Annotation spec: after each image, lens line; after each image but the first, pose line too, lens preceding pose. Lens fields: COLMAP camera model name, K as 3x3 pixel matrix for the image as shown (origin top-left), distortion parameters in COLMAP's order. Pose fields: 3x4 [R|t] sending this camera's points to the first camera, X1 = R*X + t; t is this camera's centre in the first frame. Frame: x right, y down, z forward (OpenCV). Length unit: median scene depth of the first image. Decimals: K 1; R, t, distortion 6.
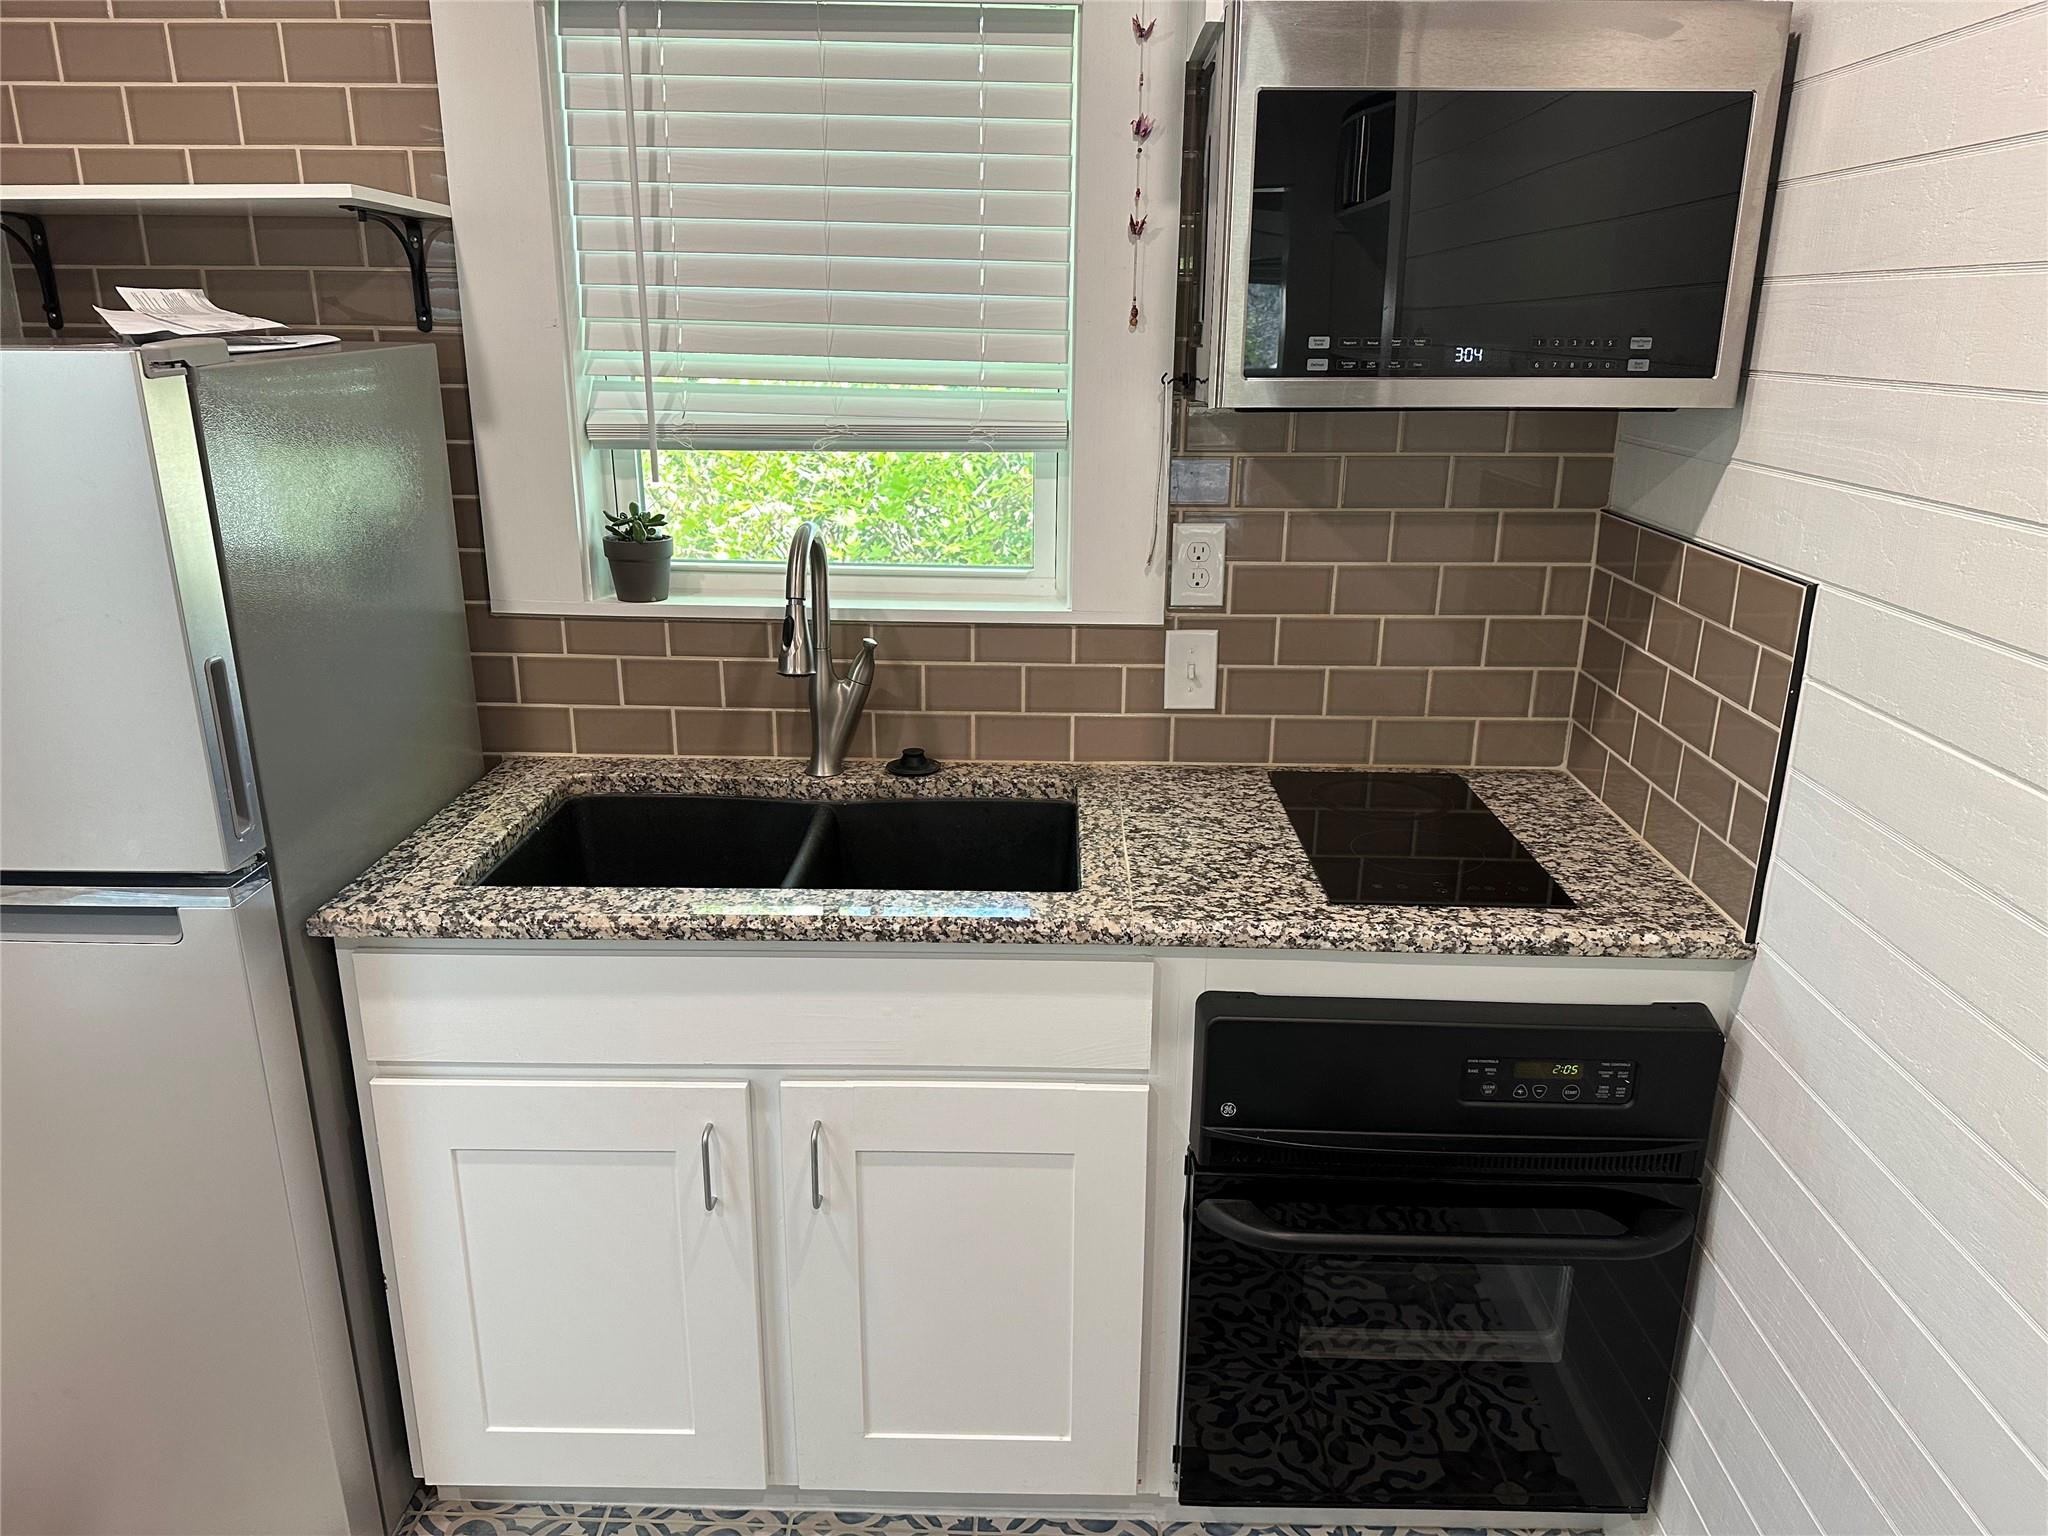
lens RADIAL K [[1433.6, 0, 1037.0], [0, 1433.6, 774.8], [0, 0, 1]] dist [0.165539, -0.317428]
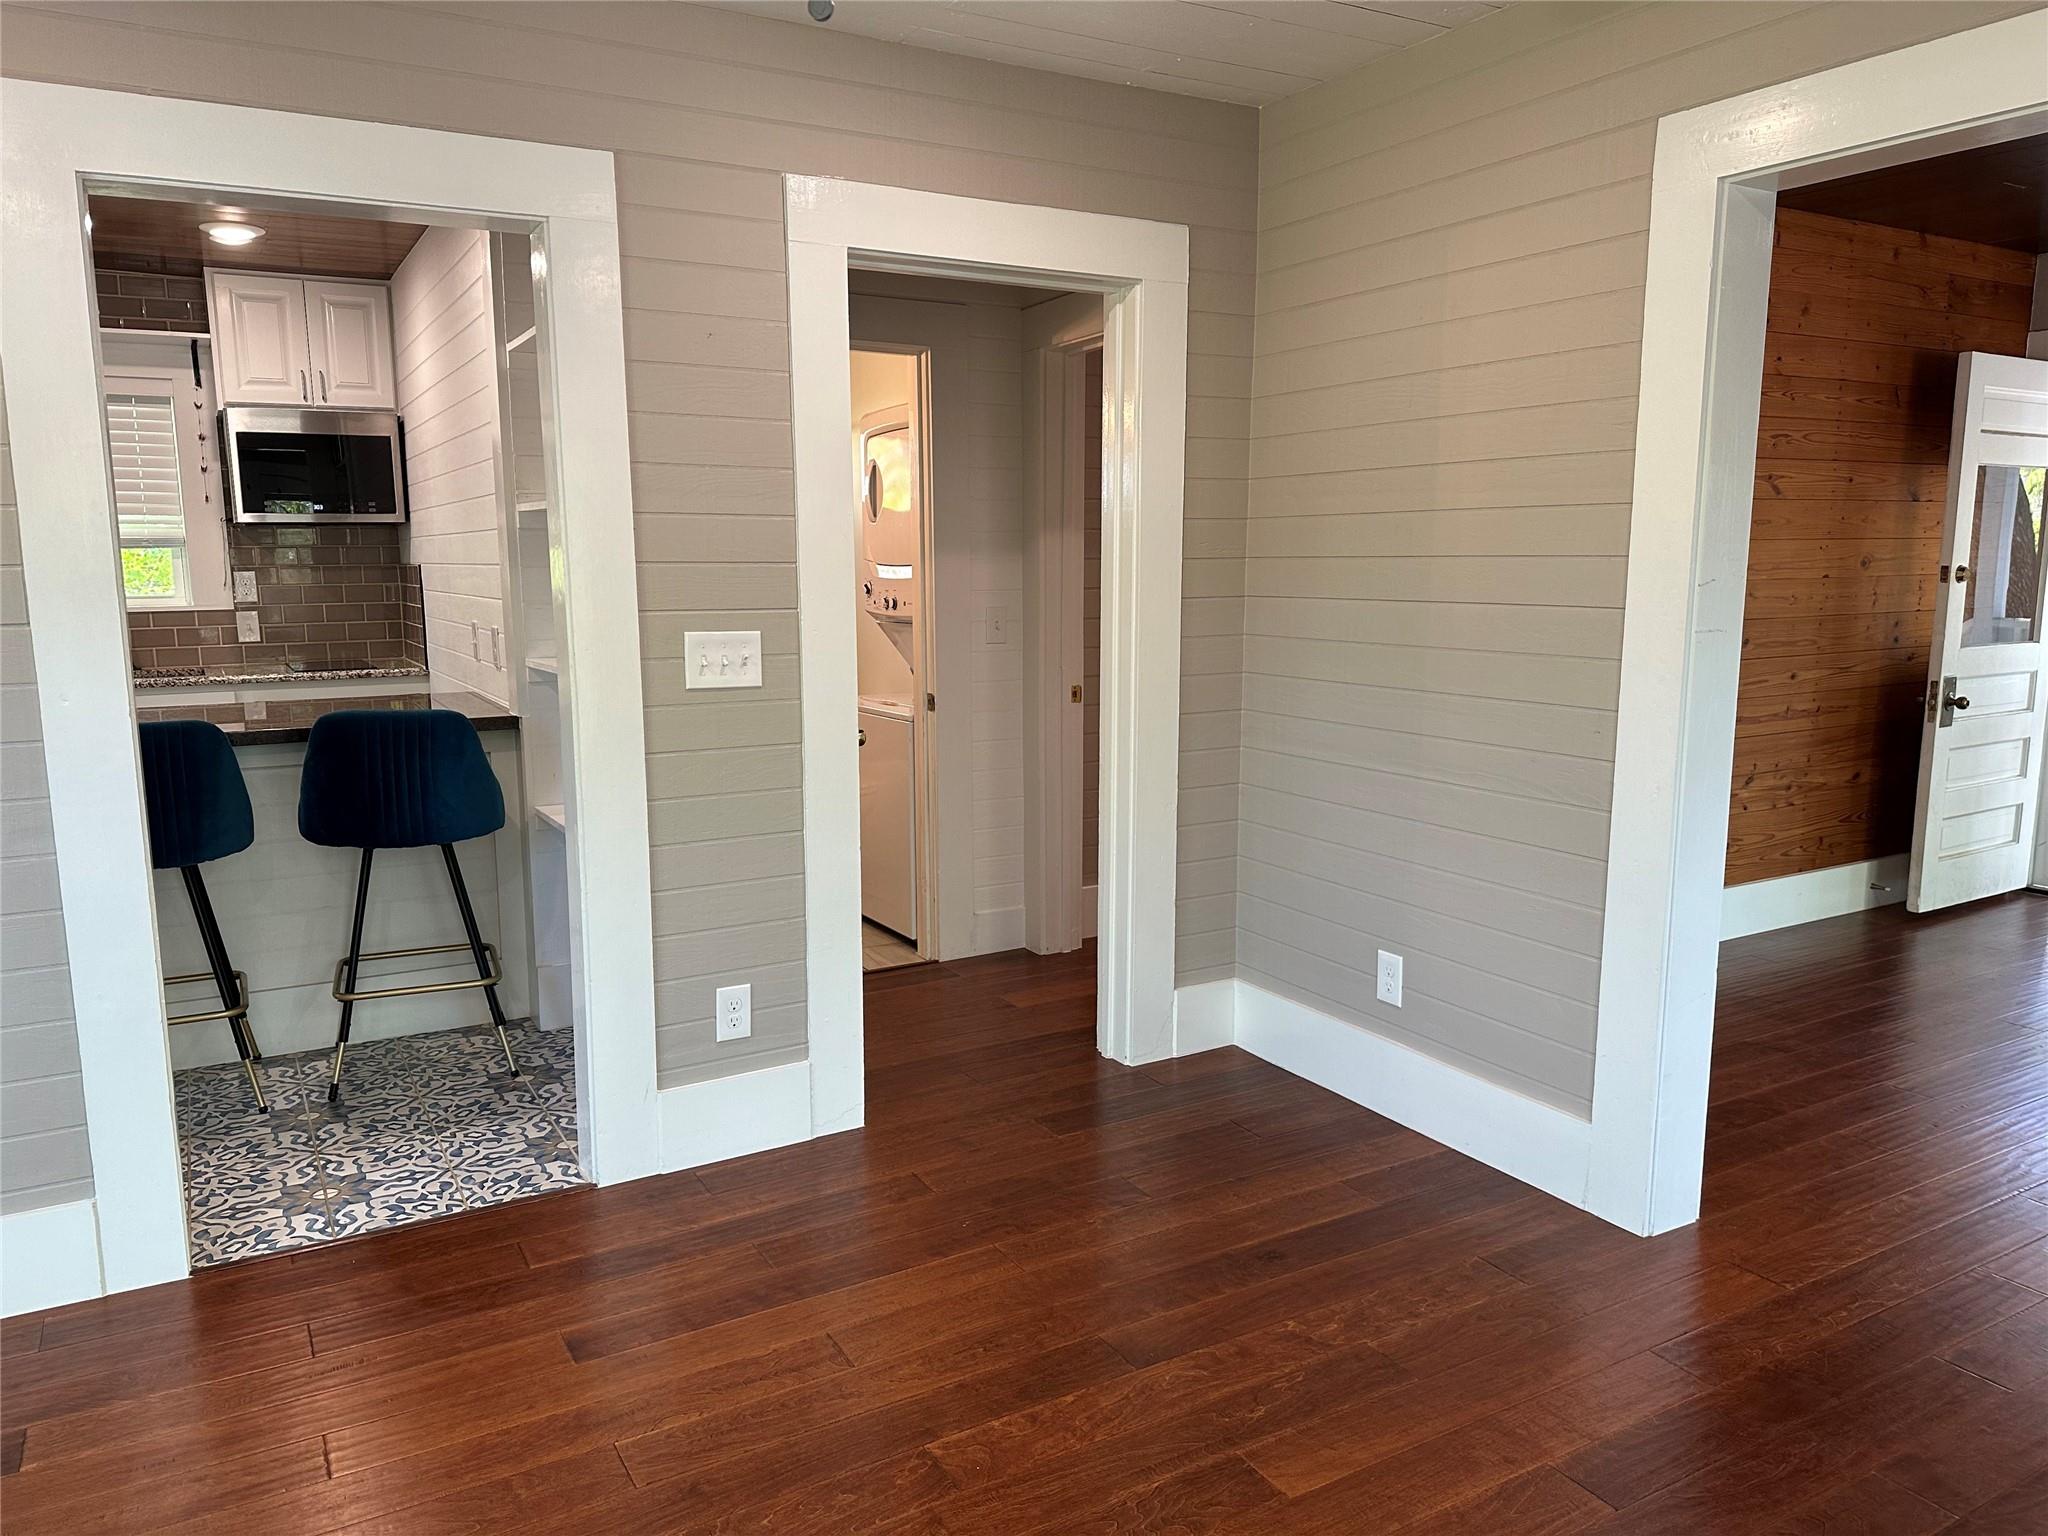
lens RADIAL K [[1464.5, 0, 1029.6], [0, 1464.5, 775.6], [0, 0, 1]] dist [0.025033, -0.036076]
pose [[0.857926, -0.096299, 0.504669, -0.054039], [0.170872, 0.979841, -0.103509, 0.757381], [-0.484527, 0.175037, 0.857086, -2.065485]]
